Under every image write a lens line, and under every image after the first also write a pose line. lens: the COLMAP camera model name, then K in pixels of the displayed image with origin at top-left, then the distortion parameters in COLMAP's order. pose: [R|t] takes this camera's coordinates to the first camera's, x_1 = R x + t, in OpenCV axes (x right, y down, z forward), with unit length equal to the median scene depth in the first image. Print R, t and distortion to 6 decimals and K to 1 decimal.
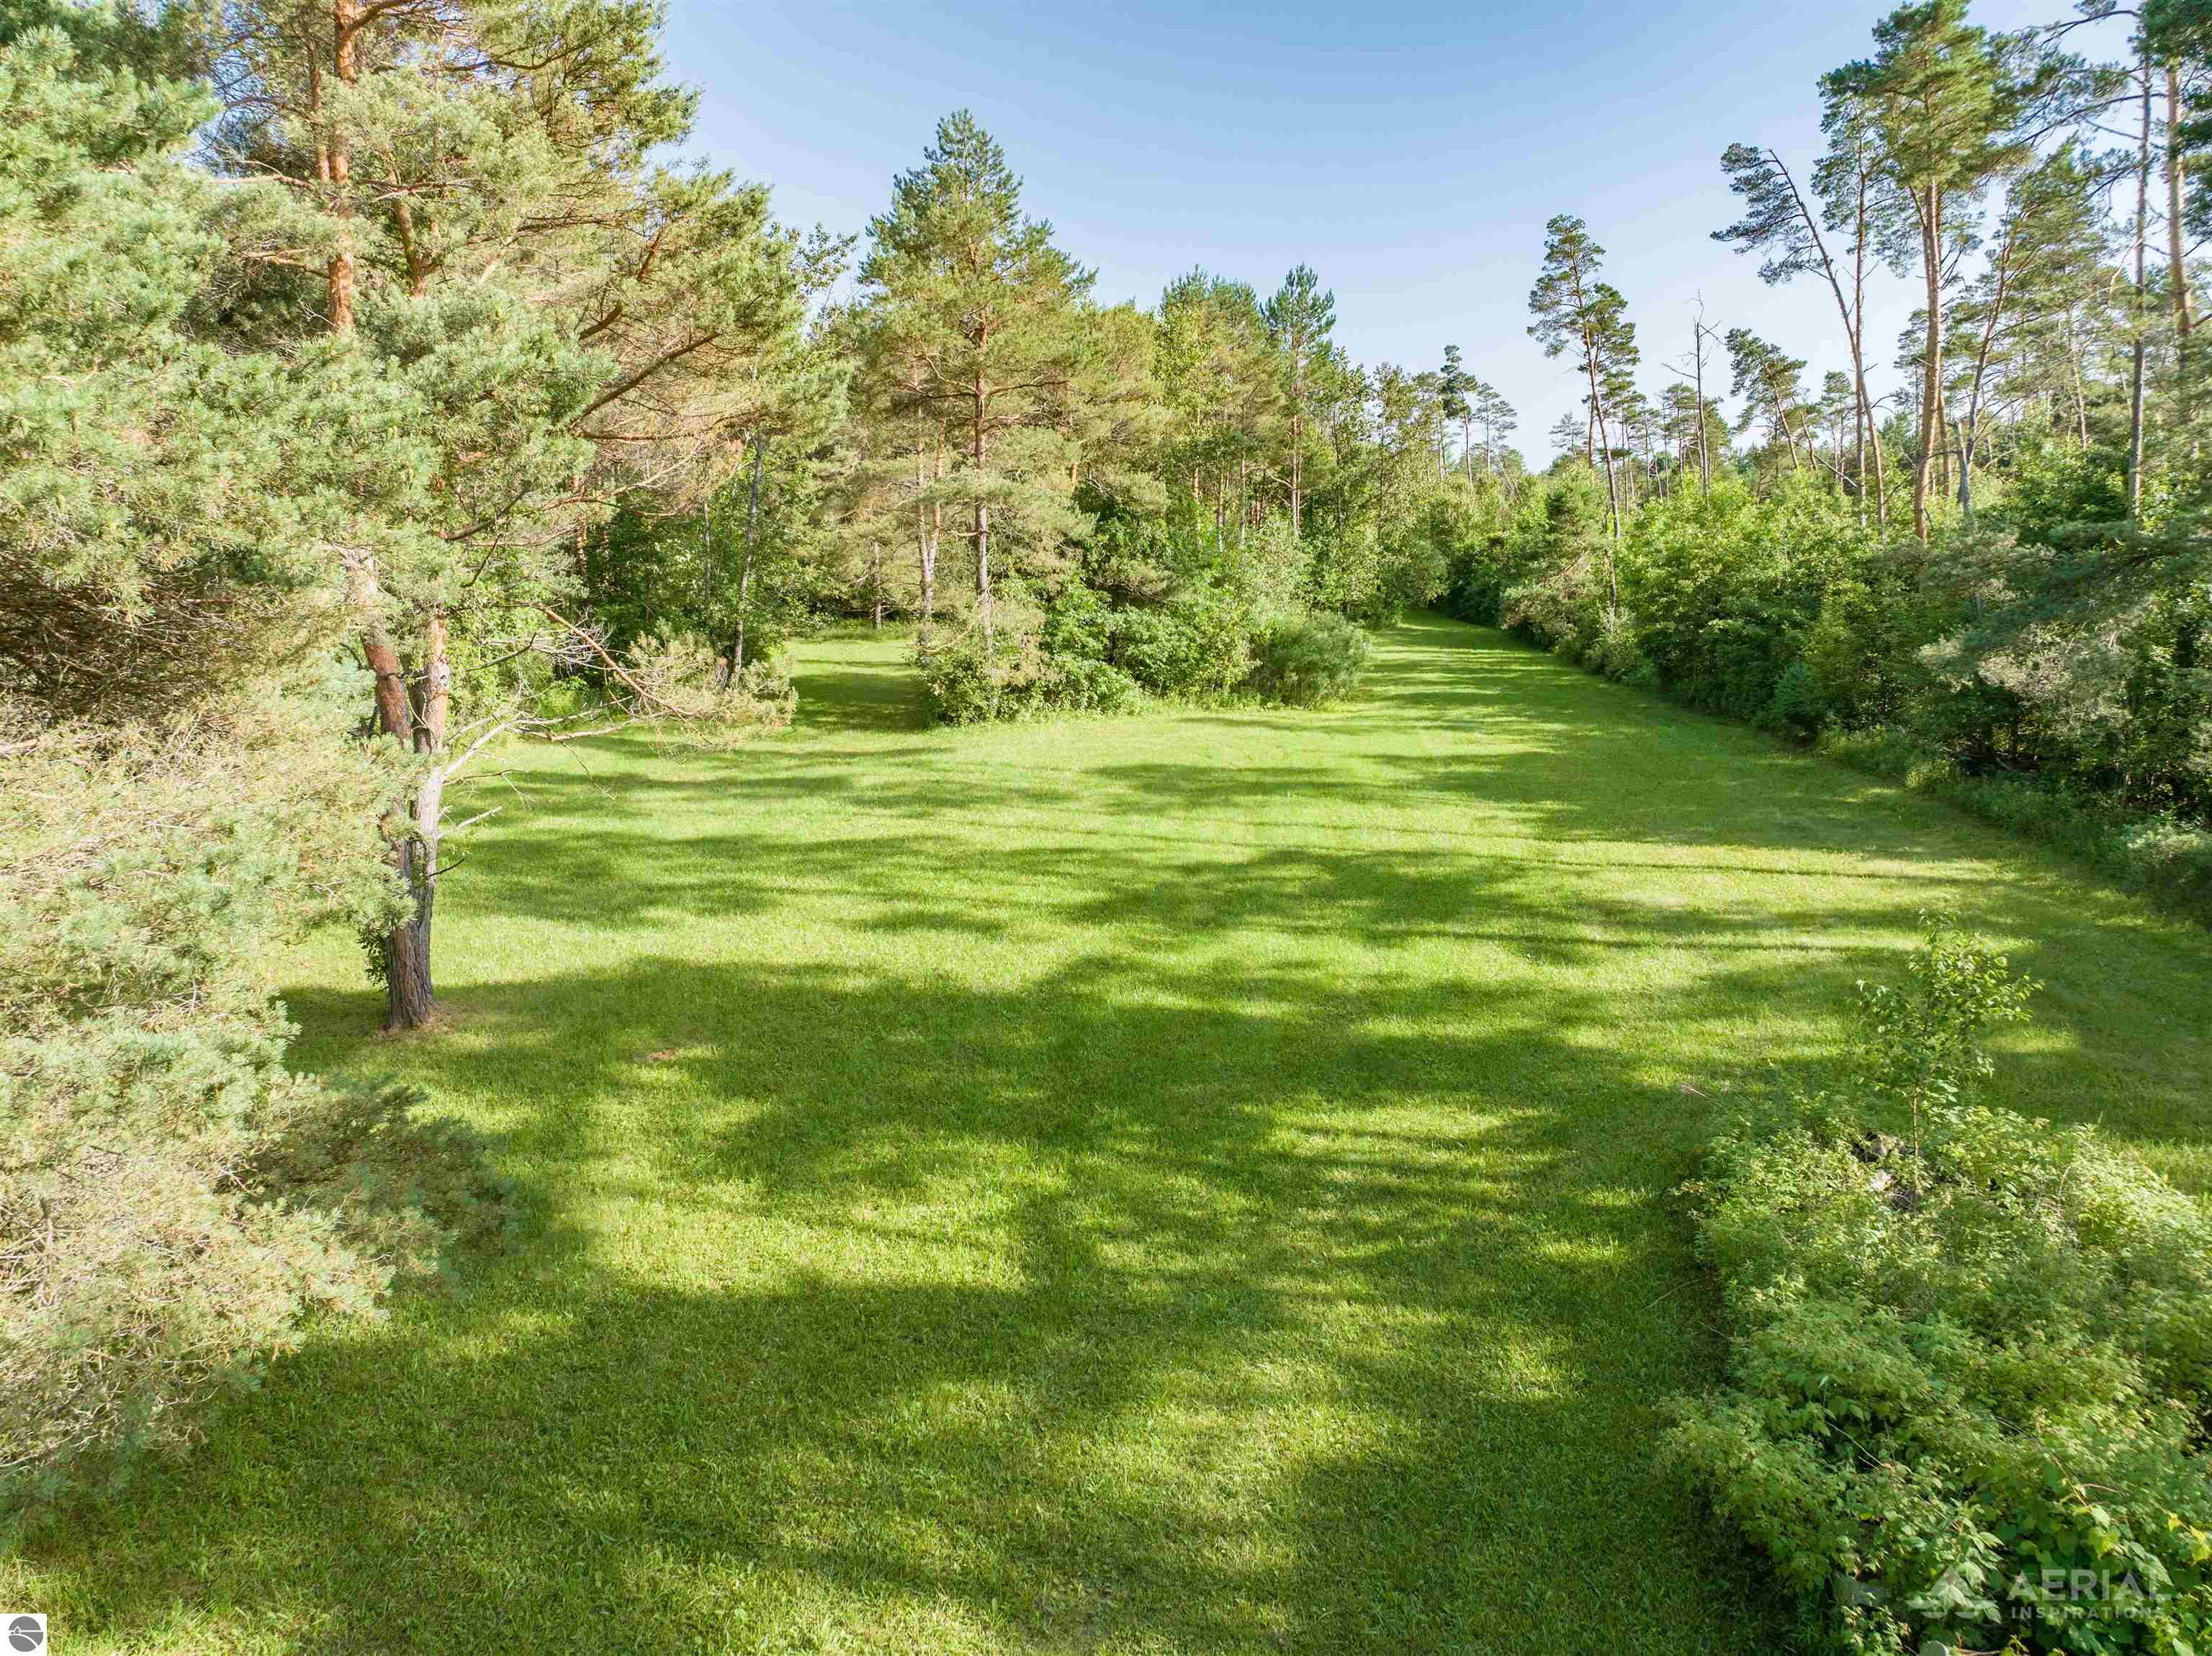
lens RADIAL K [[1565.6, 0, 1123.4], [0, 1565.6, 832.0], [0, 0, 1]] dist [-0.060578, 0.034255]
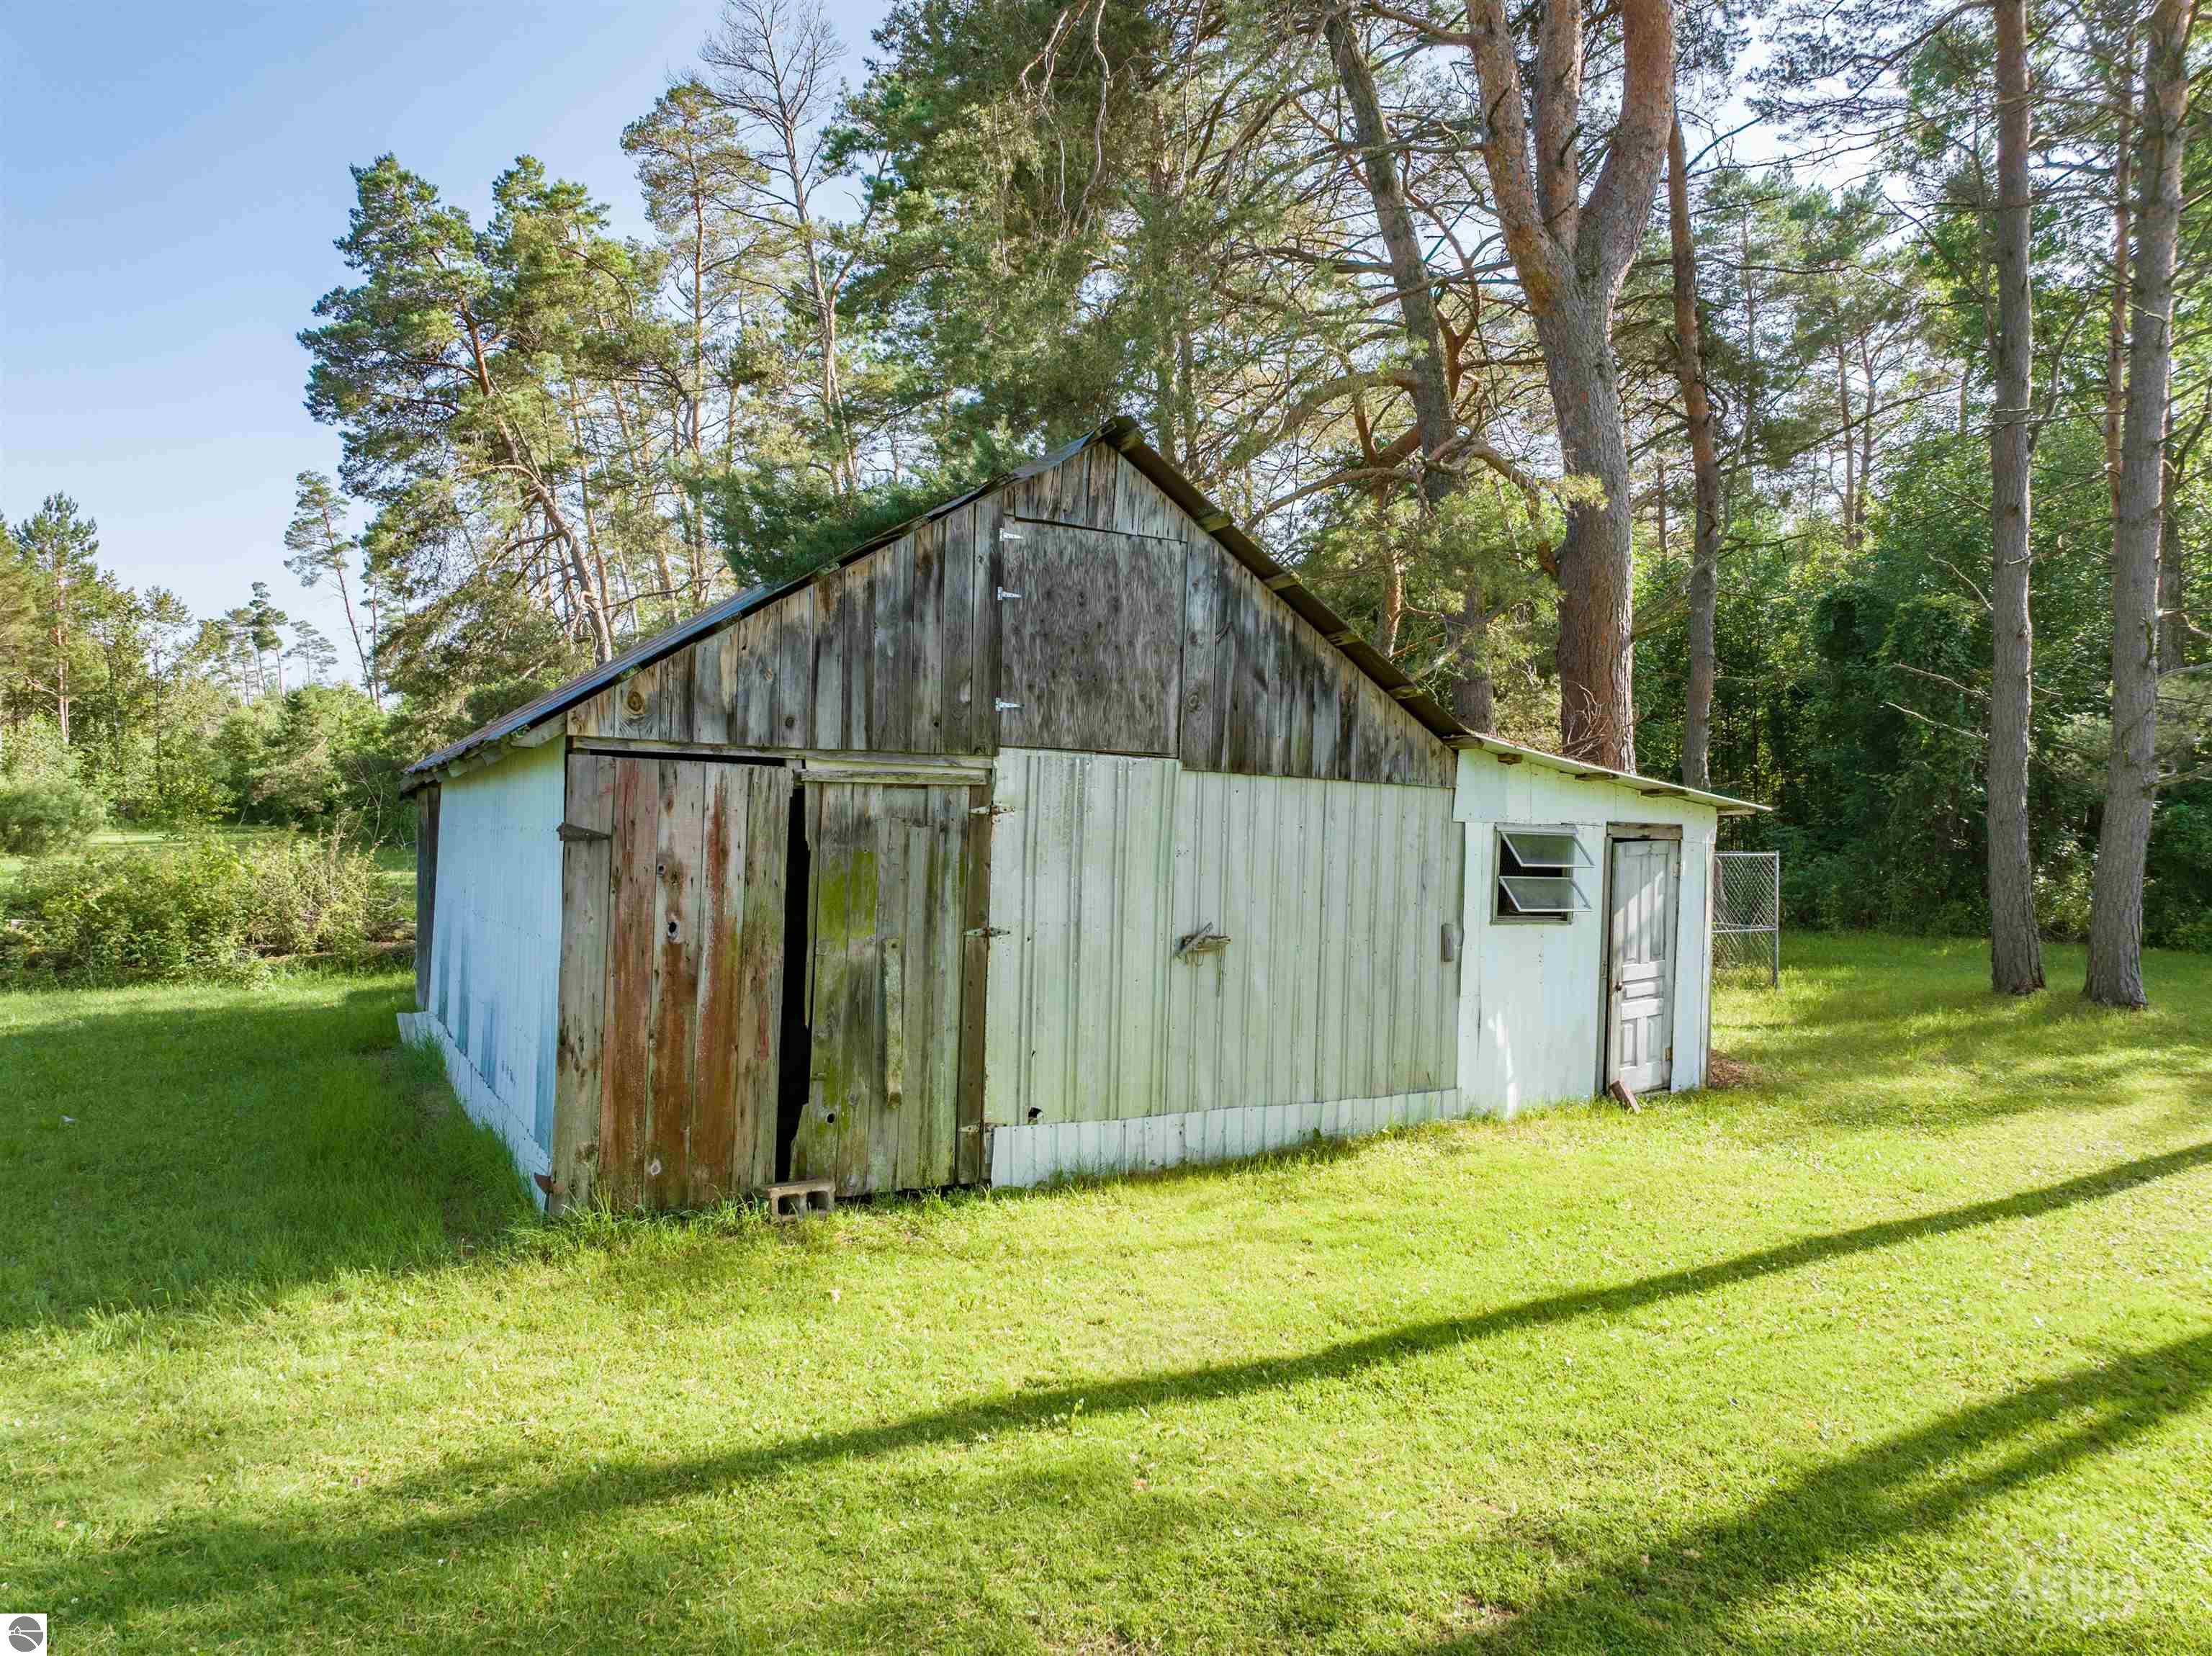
lens RADIAL K [[1565.6, 0, 1123.4], [0, 1565.6, 832.0], [0, 0, 1]] dist [-0.060578, 0.034255]
pose [[0.783628, -0.030047, 0.620503, 0.027585], [0.129904, 0.984674, -0.116374, 0.082858], [-0.607497, 0.171800, 0.775521, -0.222110]]
